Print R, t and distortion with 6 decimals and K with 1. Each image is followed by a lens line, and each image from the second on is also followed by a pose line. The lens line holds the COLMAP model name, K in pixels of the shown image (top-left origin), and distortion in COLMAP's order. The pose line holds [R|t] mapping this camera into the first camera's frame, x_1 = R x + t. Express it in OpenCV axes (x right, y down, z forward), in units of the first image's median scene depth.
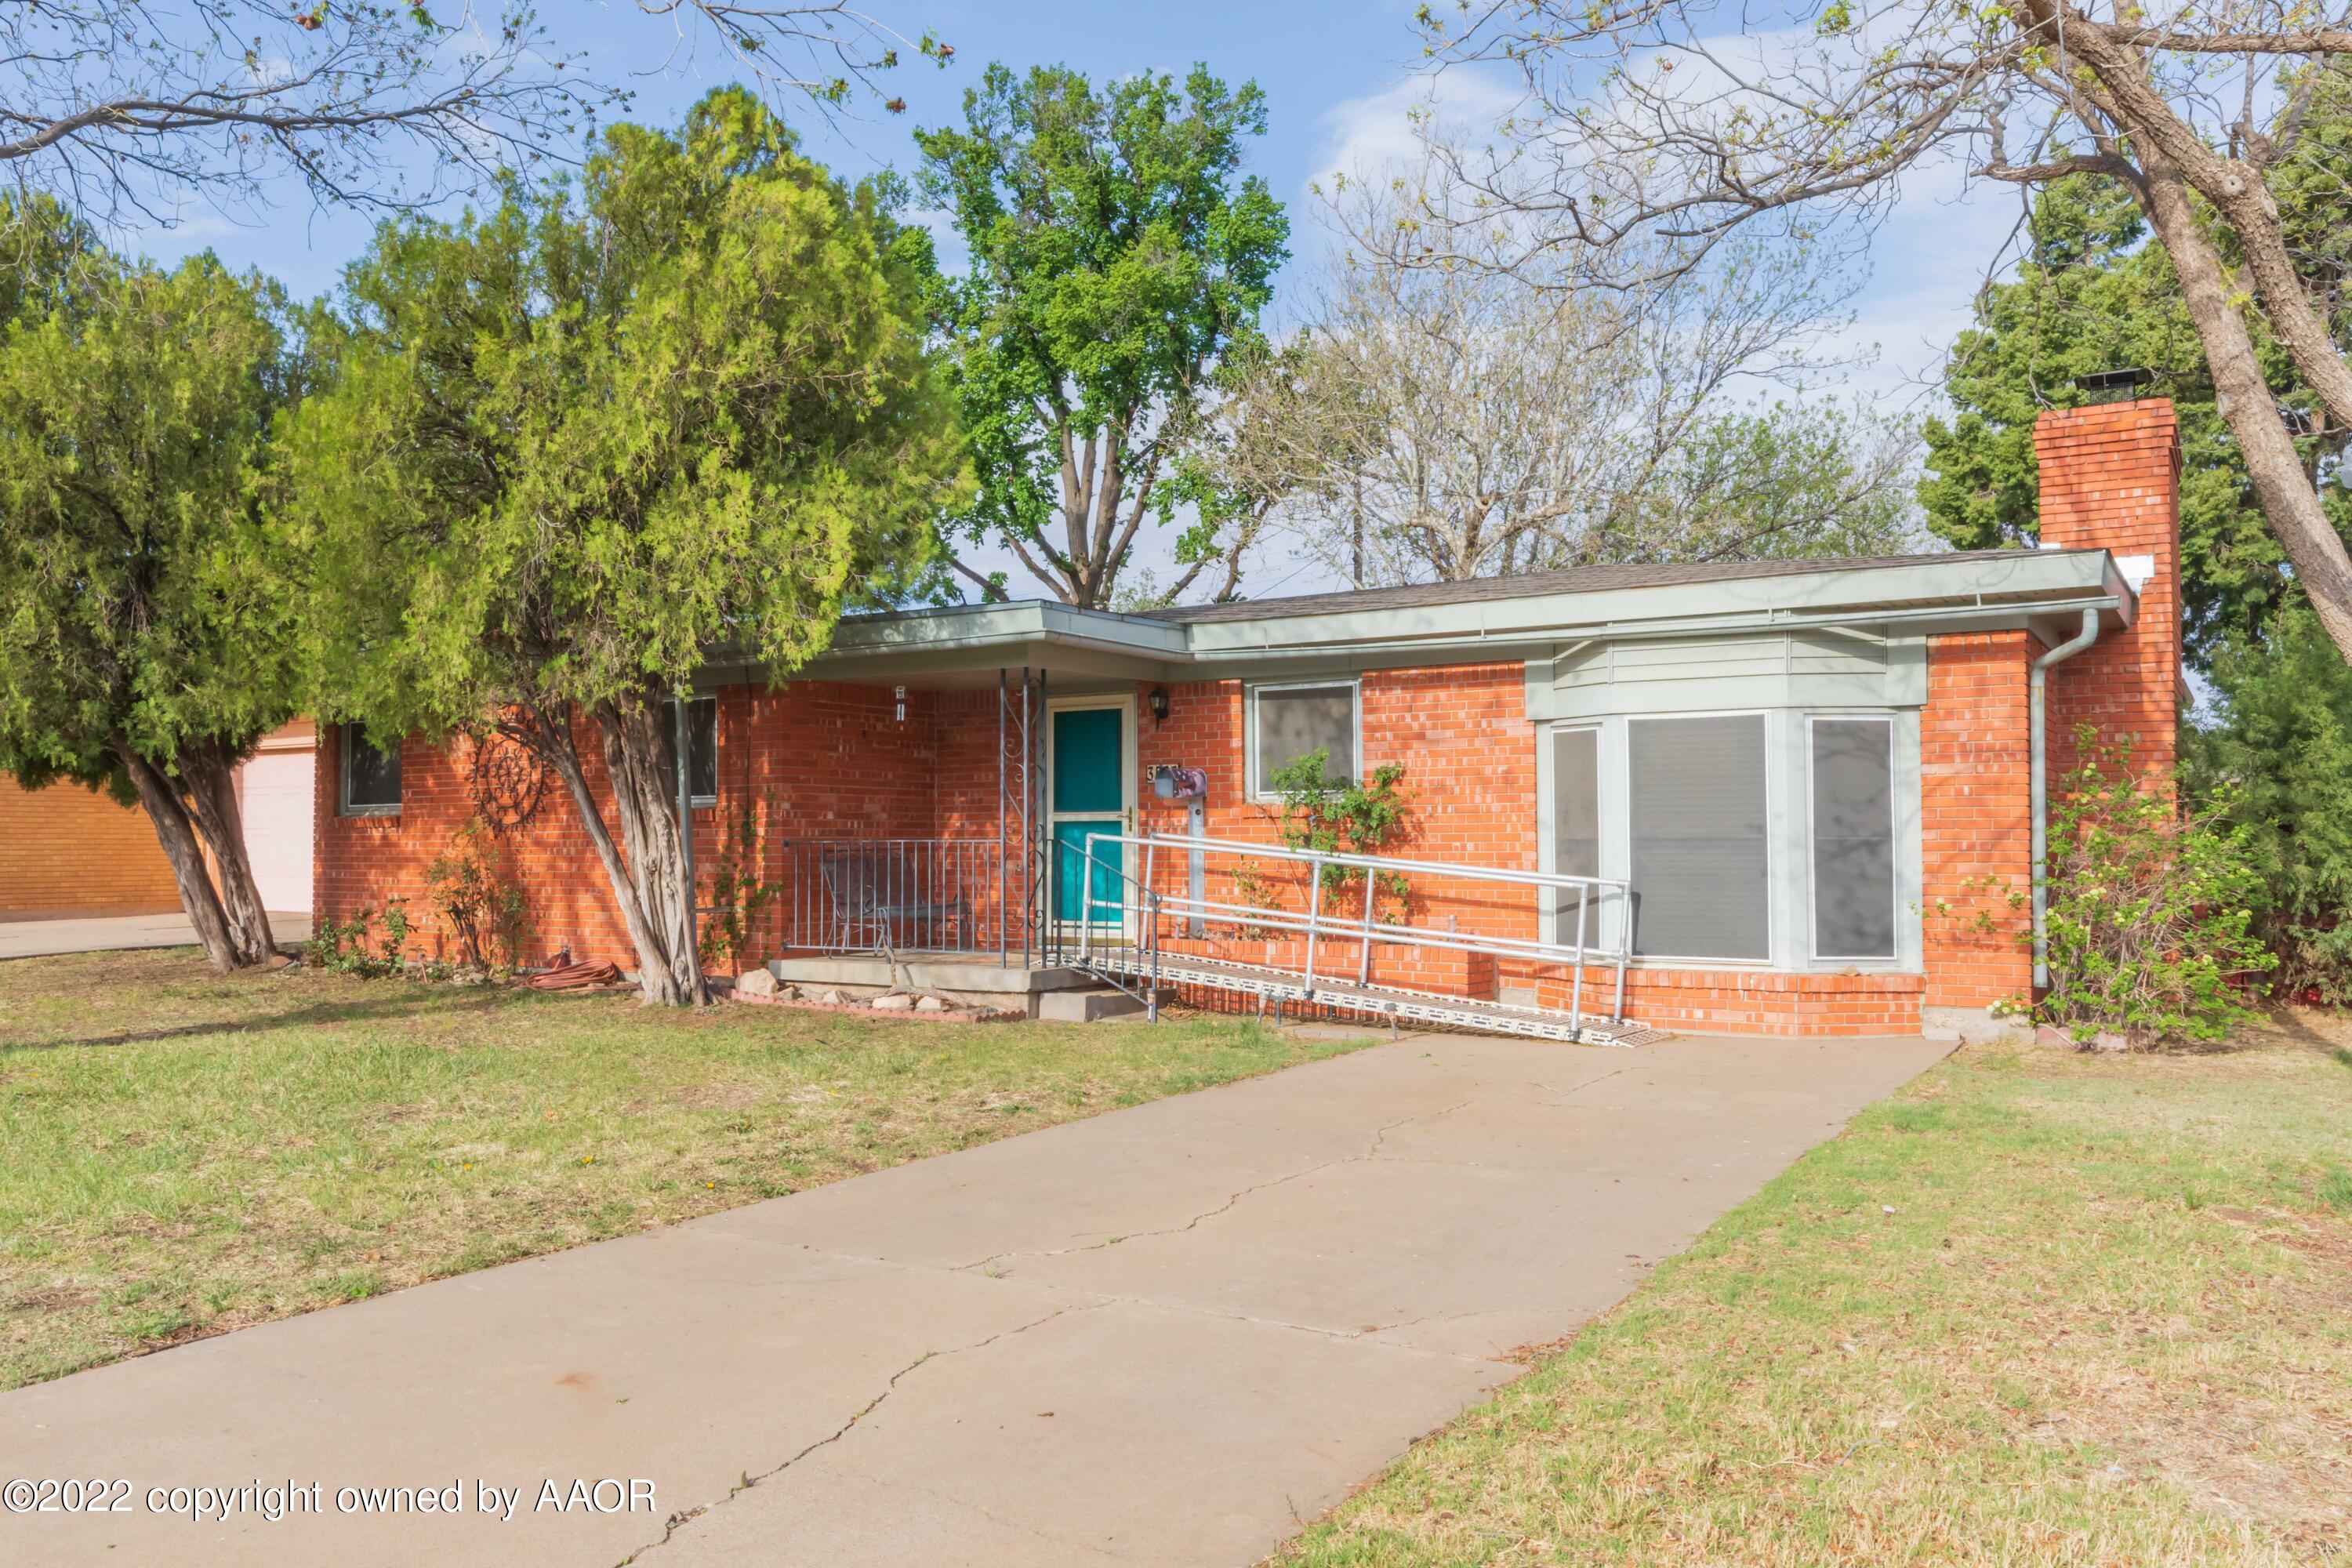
lens RADIAL K [[1057.7, 0, 1181.4], [0, 1057.7, 794.8], [0, 0, 1]] dist [0.008231, -0.000303]
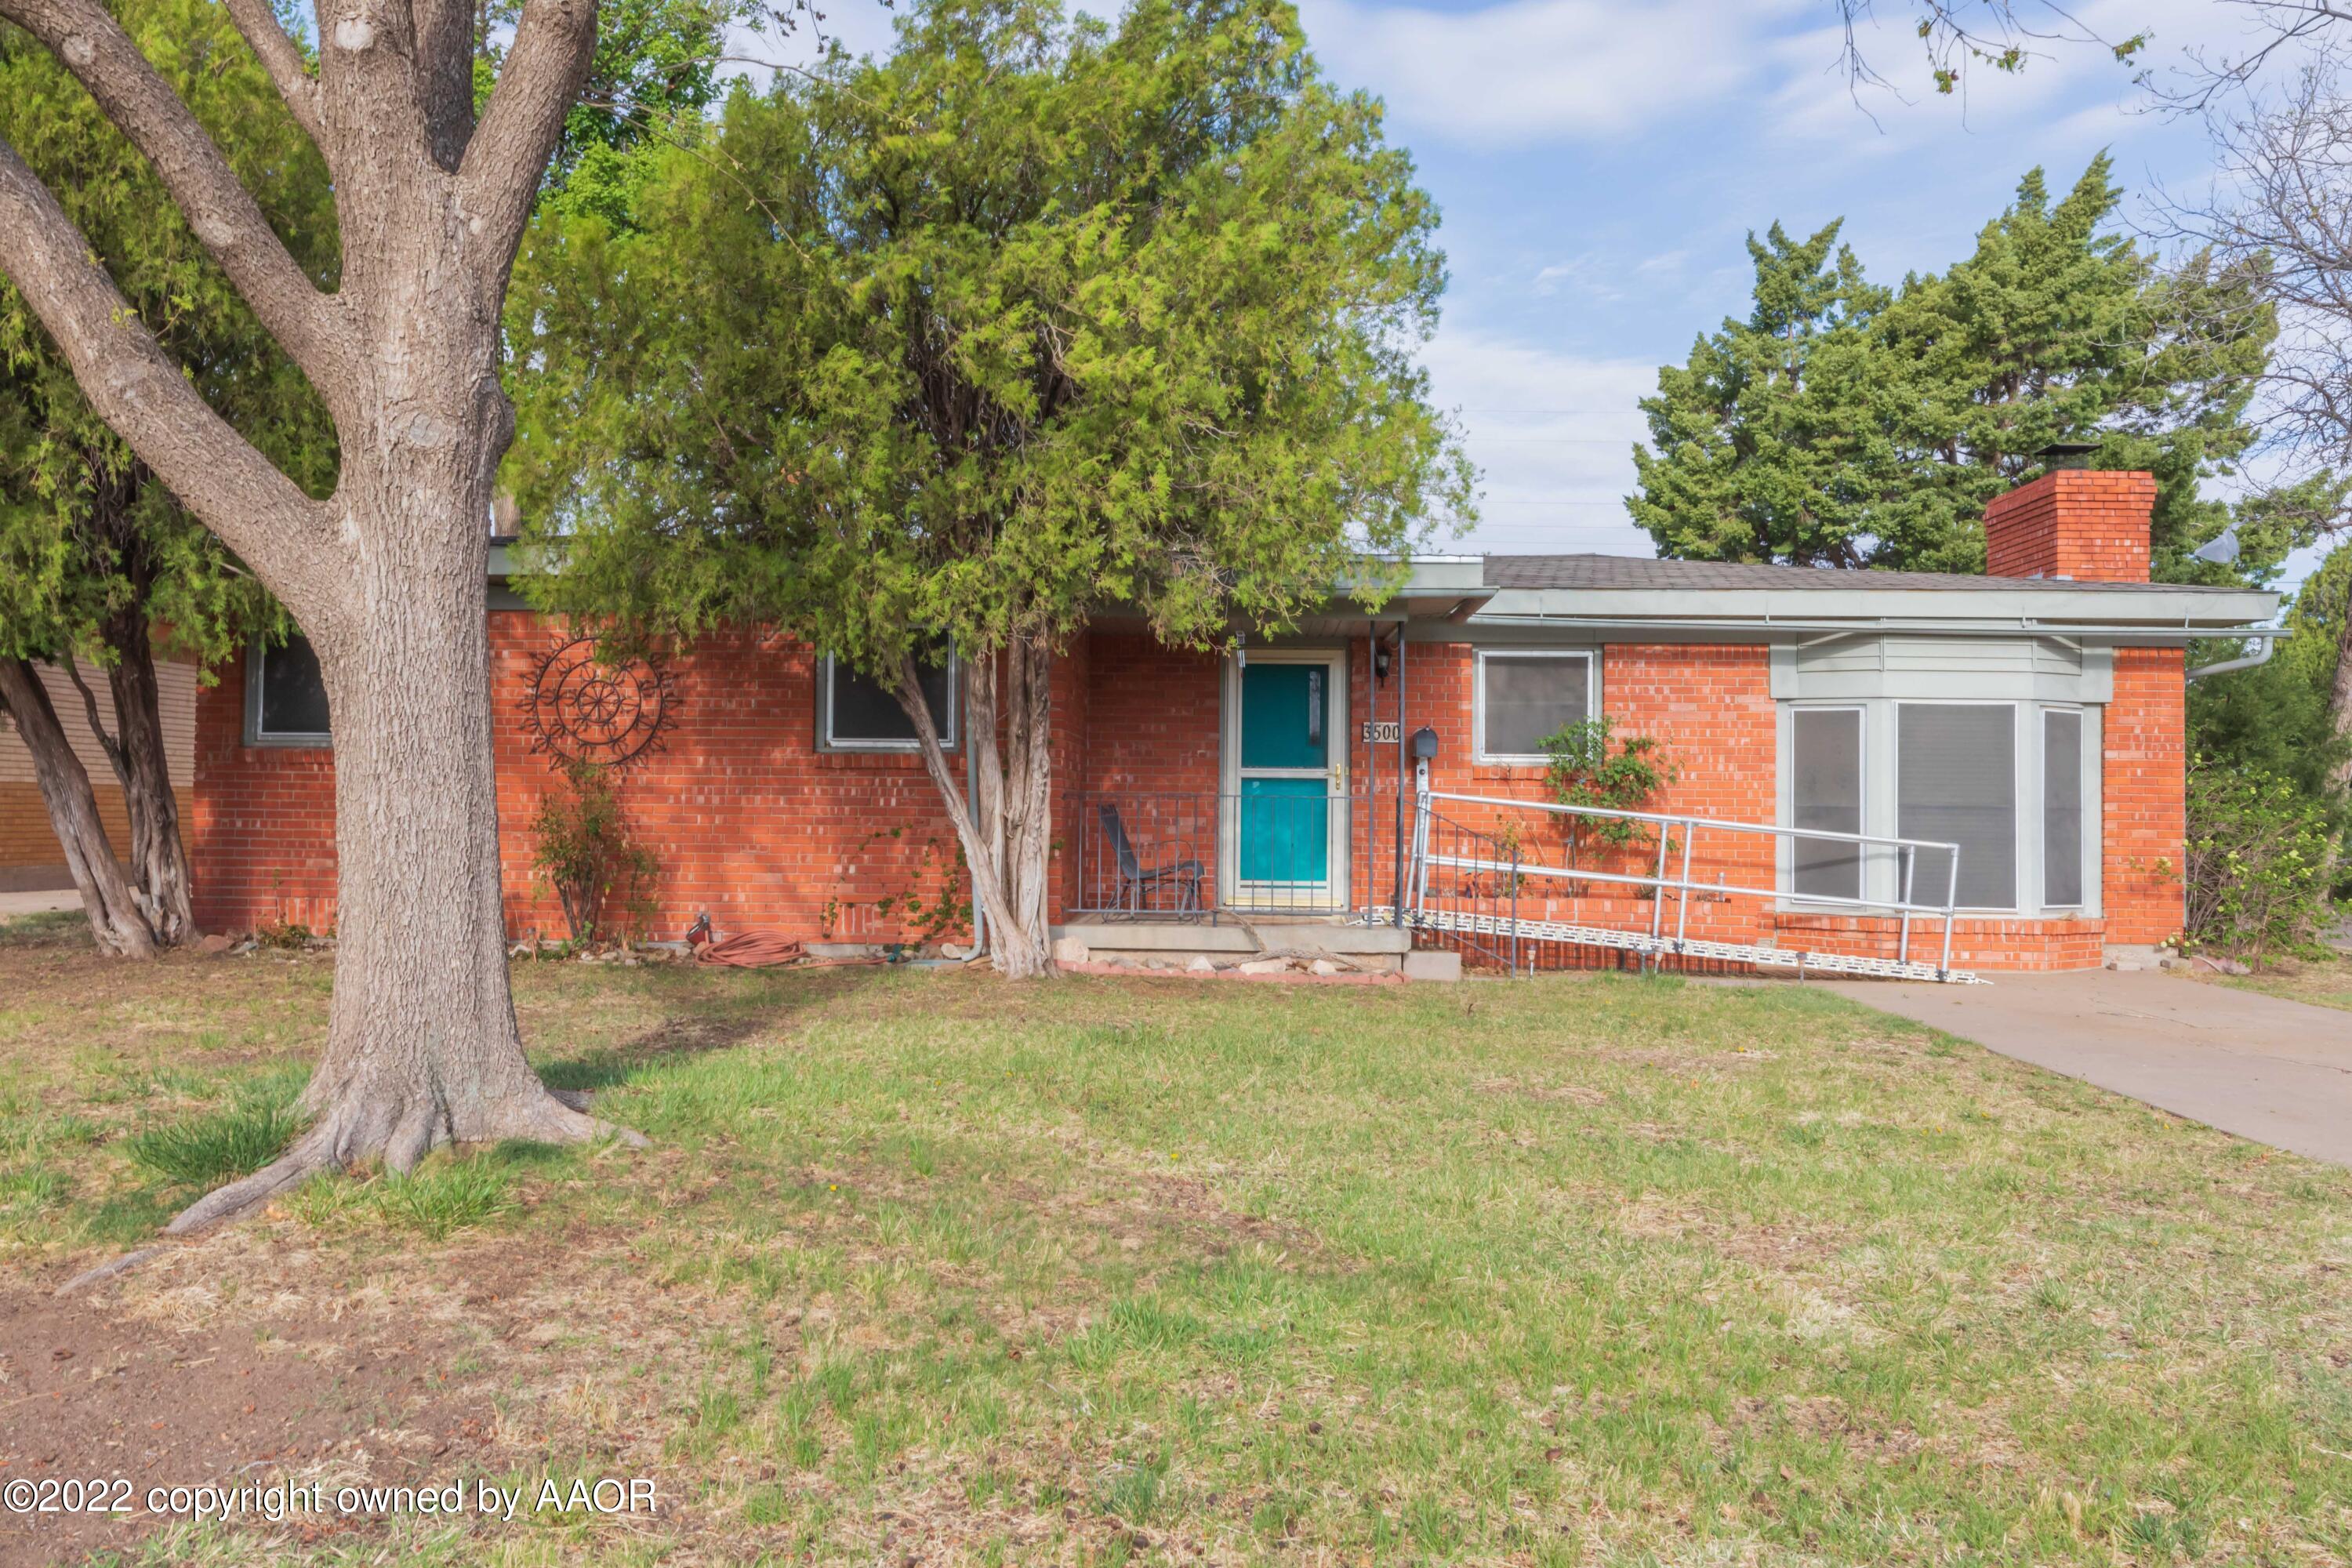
lens RADIAL K [[1060.4, 0, 1194.4], [0, 1060.4, 779.7], [0, 0, 1]] dist [0.011082, -0.000742]
pose [[0.949384, 0.022315, 0.313323, -0.624204], [-0.031077, 0.999252, 0.022995, 0.008644], [-0.312576, -0.031568, 0.949368, 0.124445]]
